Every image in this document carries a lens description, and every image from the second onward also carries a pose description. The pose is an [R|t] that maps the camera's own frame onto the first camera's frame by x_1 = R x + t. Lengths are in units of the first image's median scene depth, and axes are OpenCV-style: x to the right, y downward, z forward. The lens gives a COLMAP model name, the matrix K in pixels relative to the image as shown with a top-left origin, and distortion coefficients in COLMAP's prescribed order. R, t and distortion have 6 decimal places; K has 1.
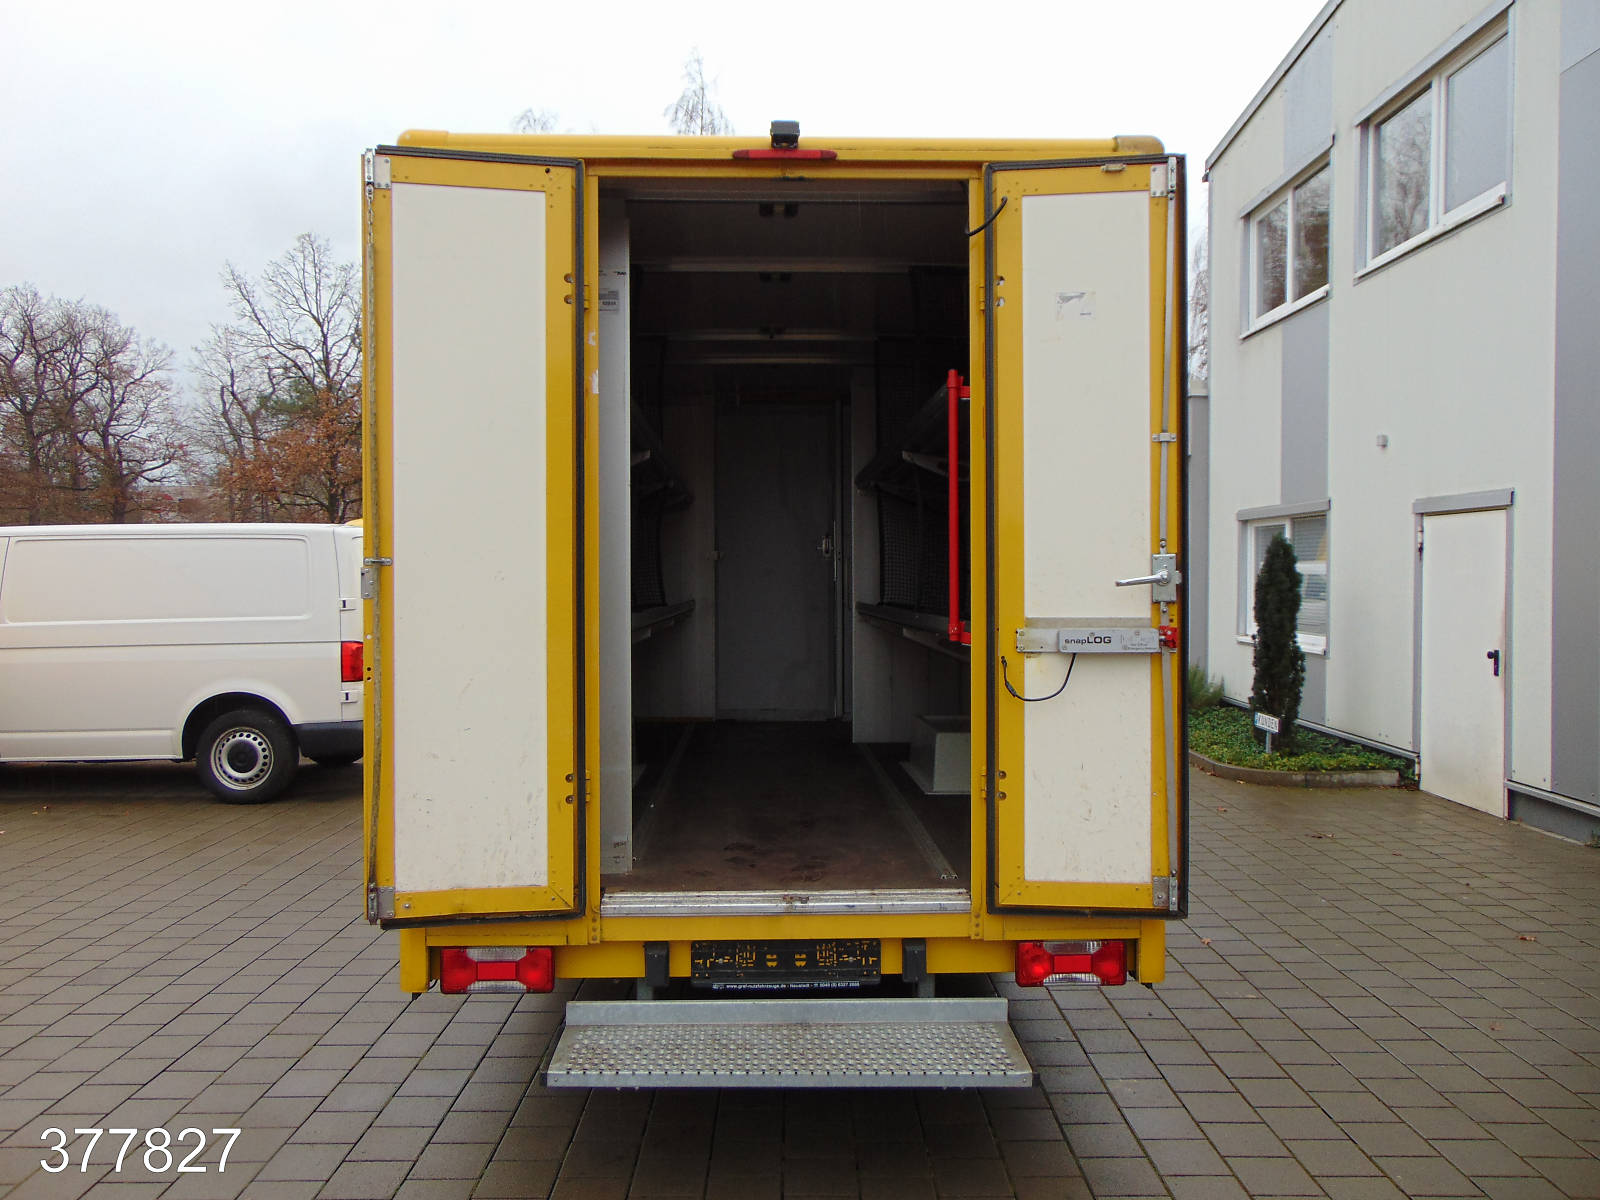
lens RADIAL K [[1187.1, 0, 798.9], [0, 1187.1, 600.7], [0, 0, 1]] dist [-0.034234, 0.043136]
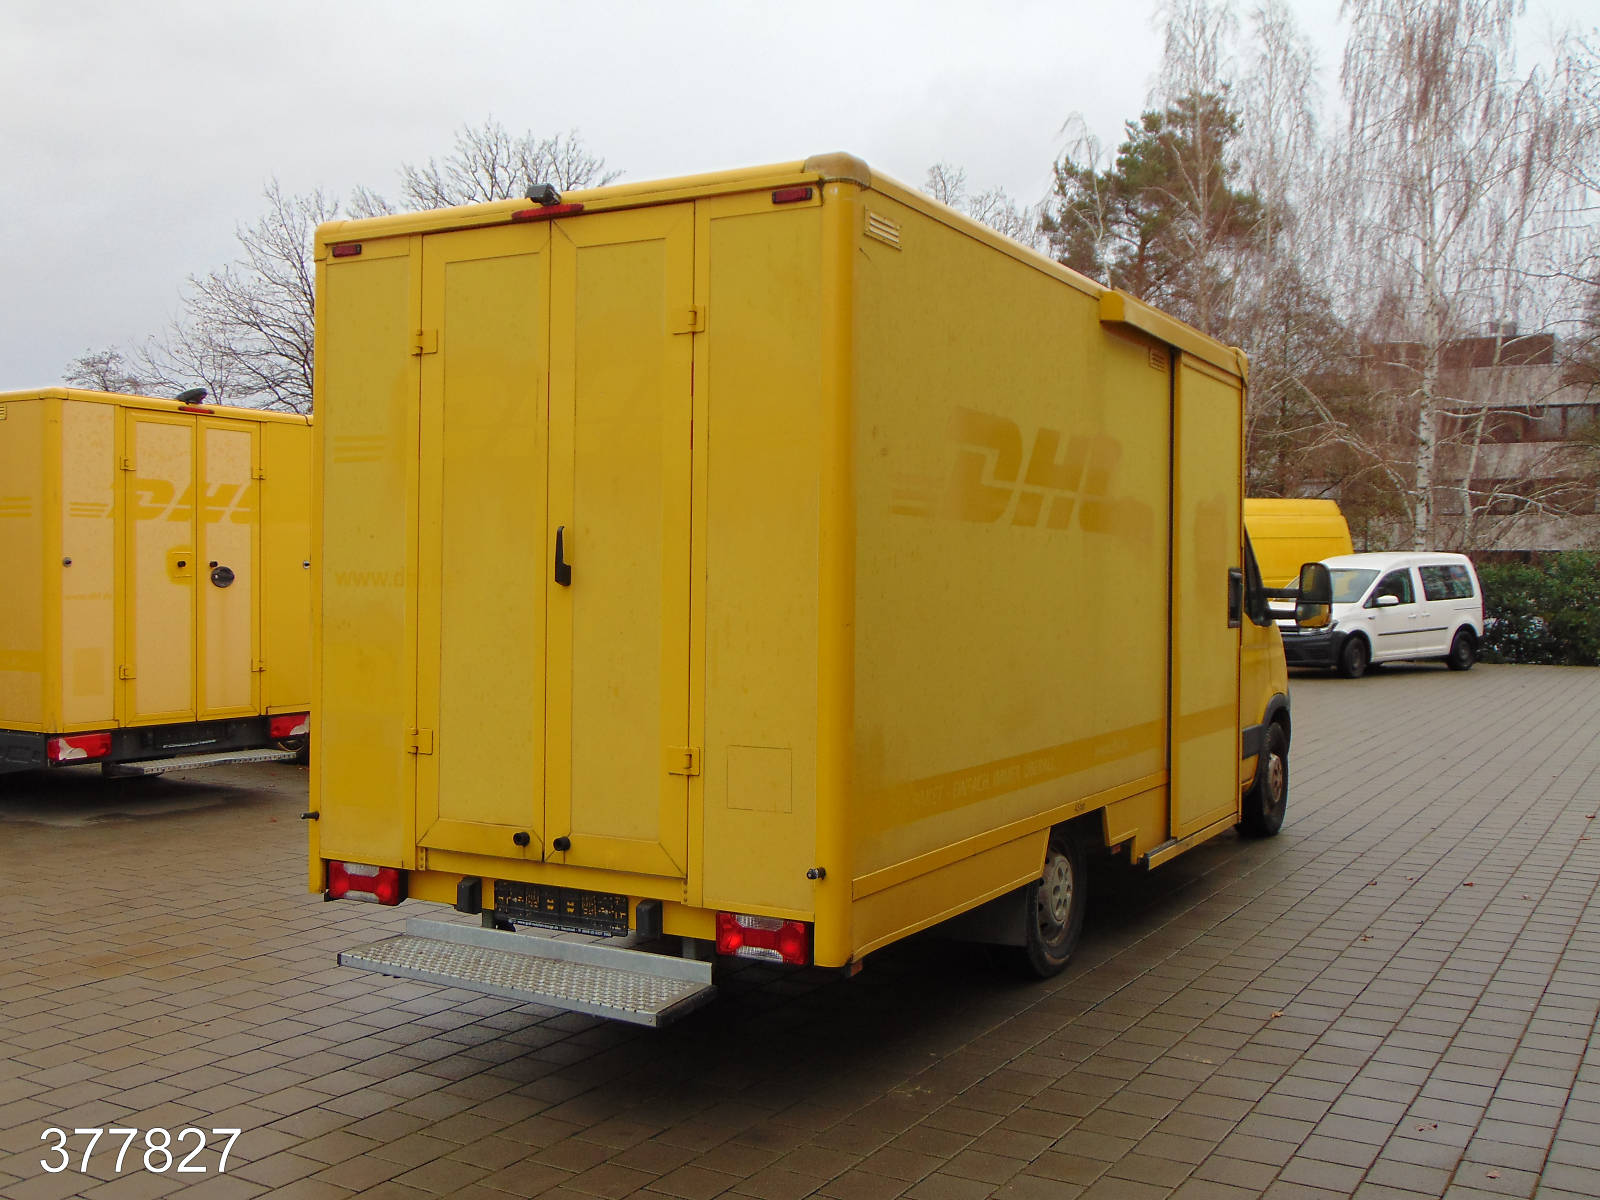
lens RADIAL K [[1624.7, 0, 800.9], [0, 1624.7, 595.7], [0, 0, 1]] dist [-0.022090, 0.000000]
pose [[0.863043, 0.019082, -0.504769, 0.983846], [-0.019193, 0.999803, 0.004980, -0.009821], [0.504765, 0.005390, 0.863240, -0.245975]]
